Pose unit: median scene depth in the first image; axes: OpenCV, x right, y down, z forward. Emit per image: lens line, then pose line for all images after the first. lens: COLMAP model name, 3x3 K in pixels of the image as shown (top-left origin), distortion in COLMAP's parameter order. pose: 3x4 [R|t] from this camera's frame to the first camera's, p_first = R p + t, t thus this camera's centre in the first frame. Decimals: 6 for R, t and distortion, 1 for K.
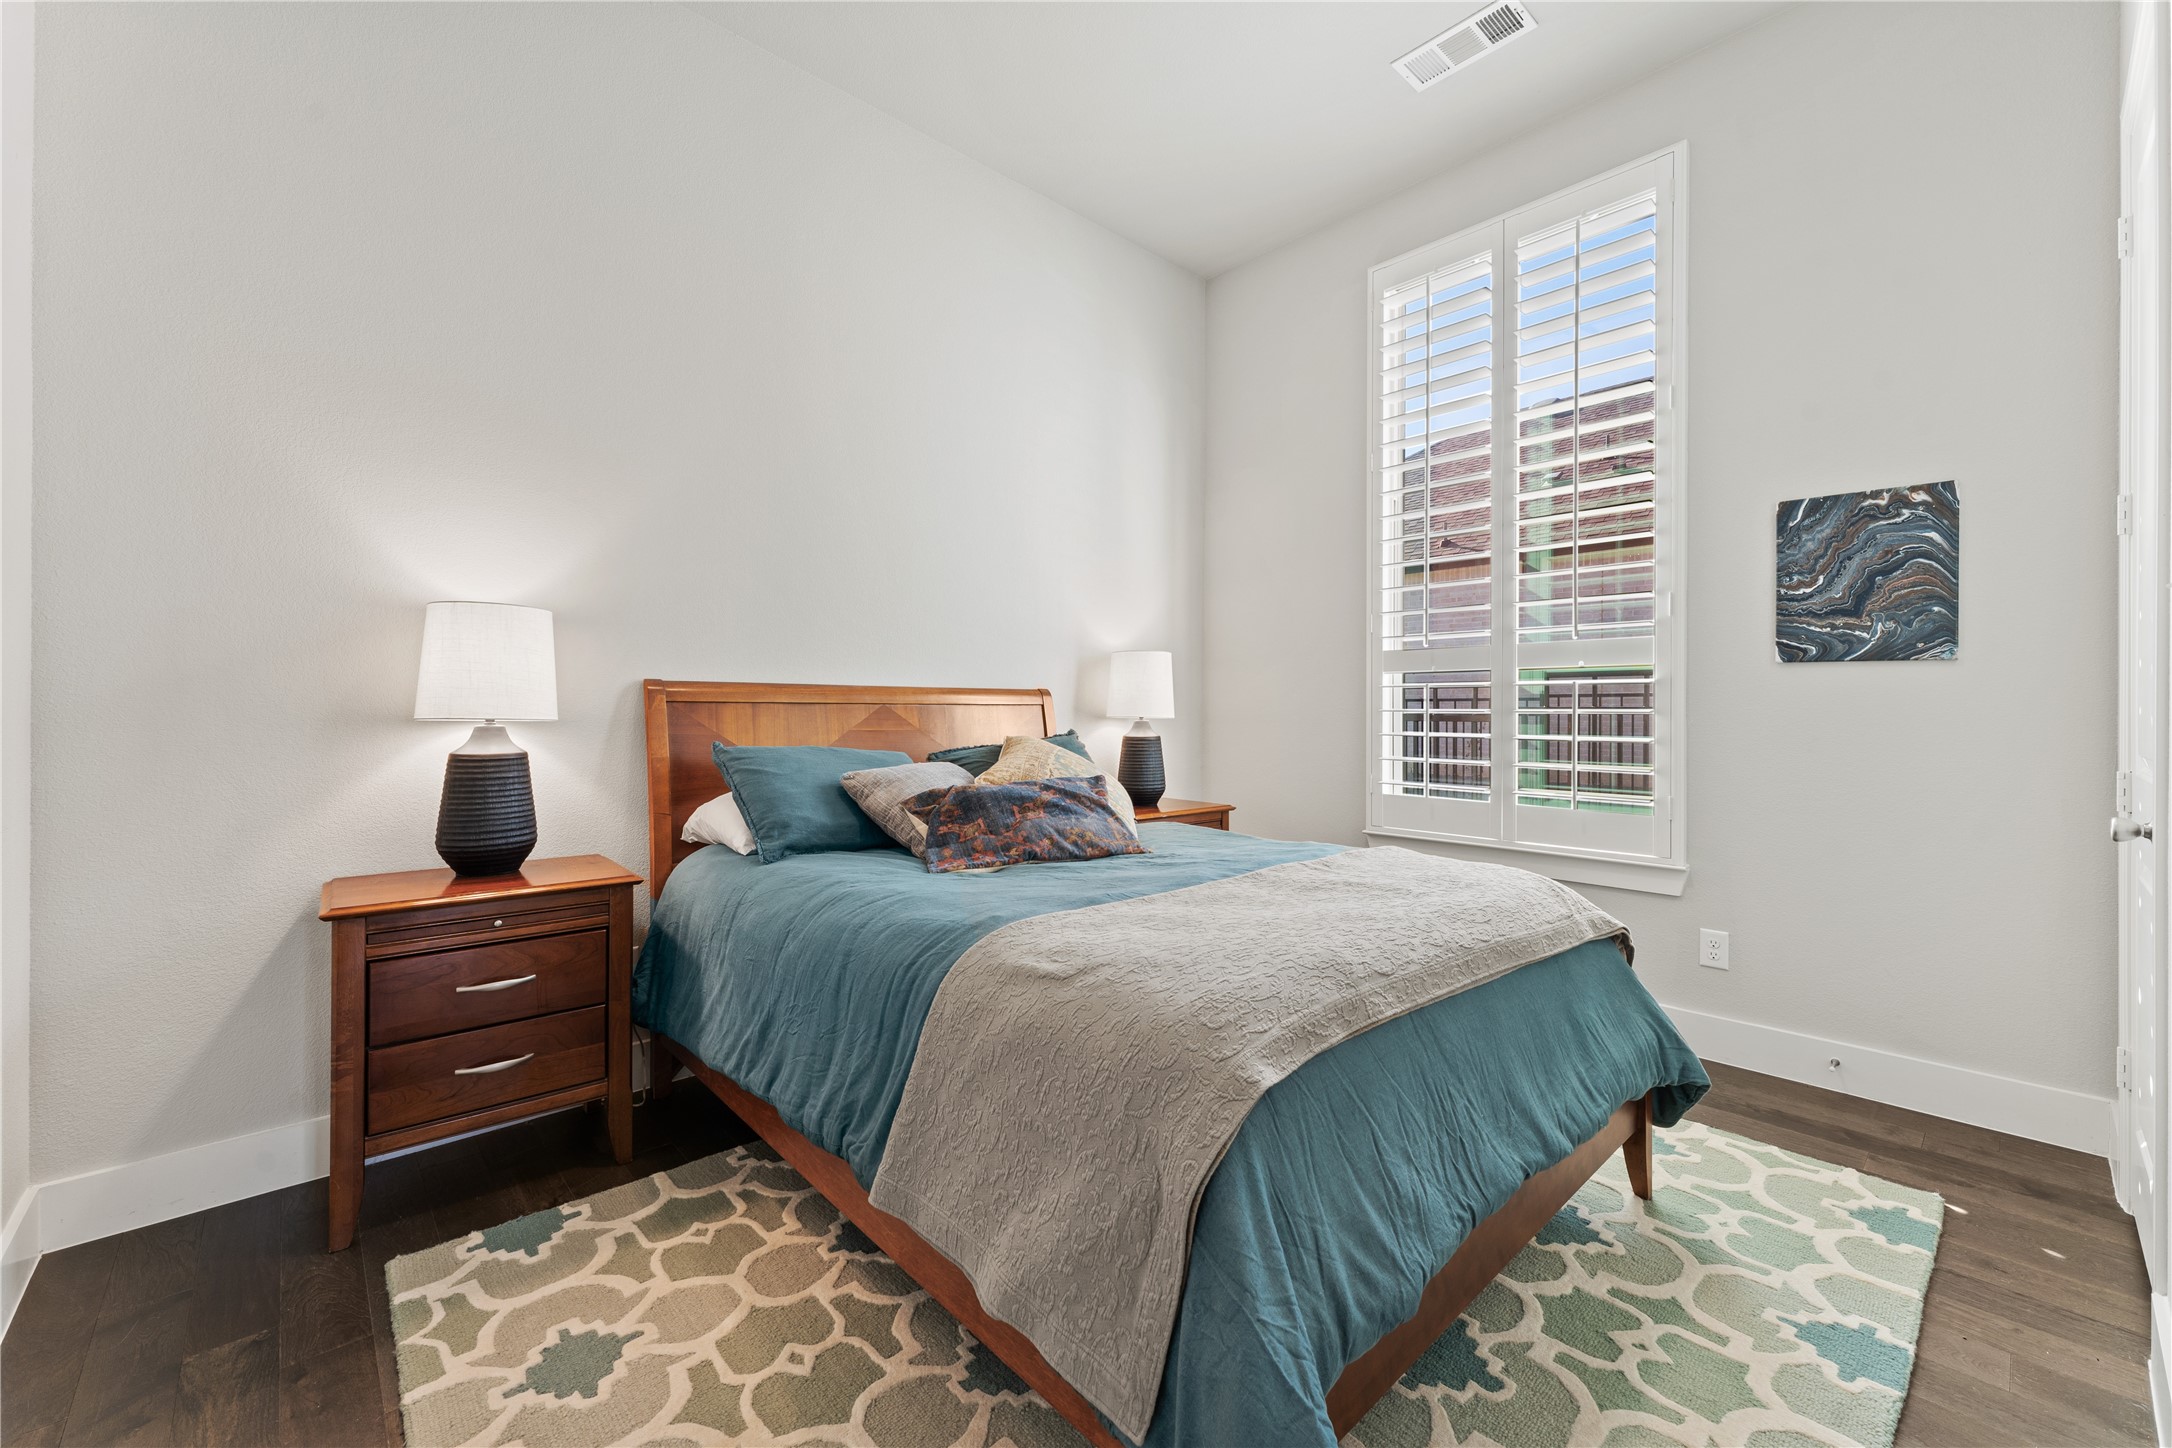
lens RADIAL K [[882.0, 0, 1118.1], [0, 882.0, 716.1], [0, 0, 1]] dist [0.017897, 0.000143]
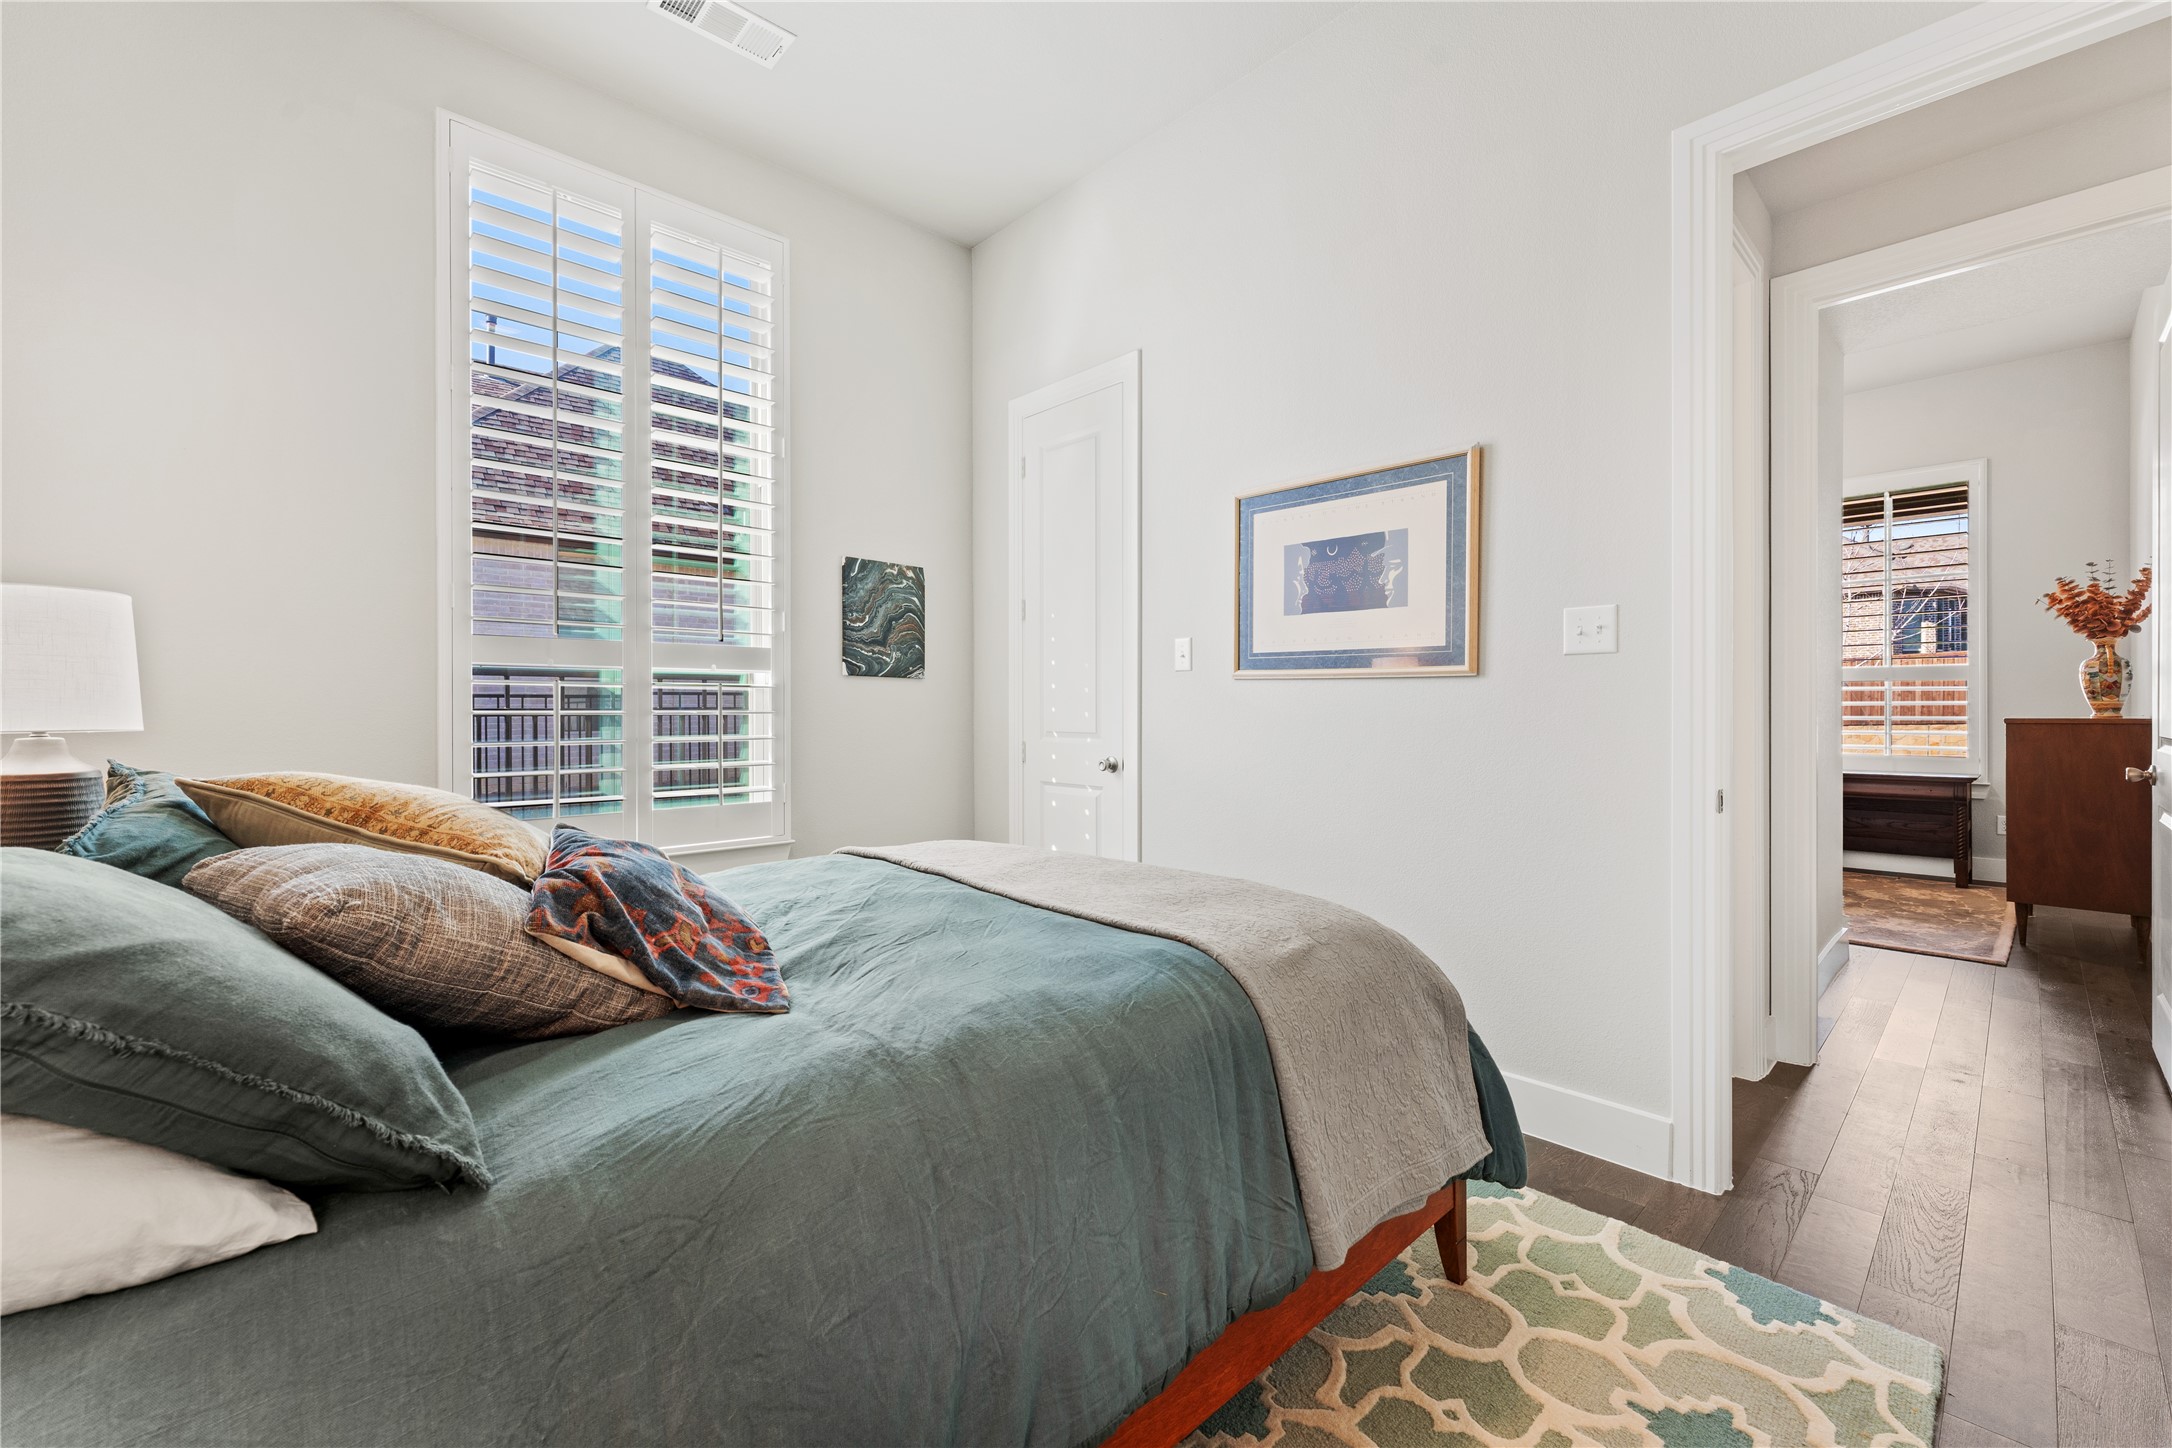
lens RADIAL K [[865.7, 0, 1079.8], [0, 865.7, 721.0], [0, 0, 1]] dist [-0.000507, 0.000331]
pose [[0.032014, -0.015419, 0.999368, -0.593847], [0.011553, 0.999820, 0.015056, -0.006513], [-0.999421, 0.011063, 0.032186, 0.638778]]
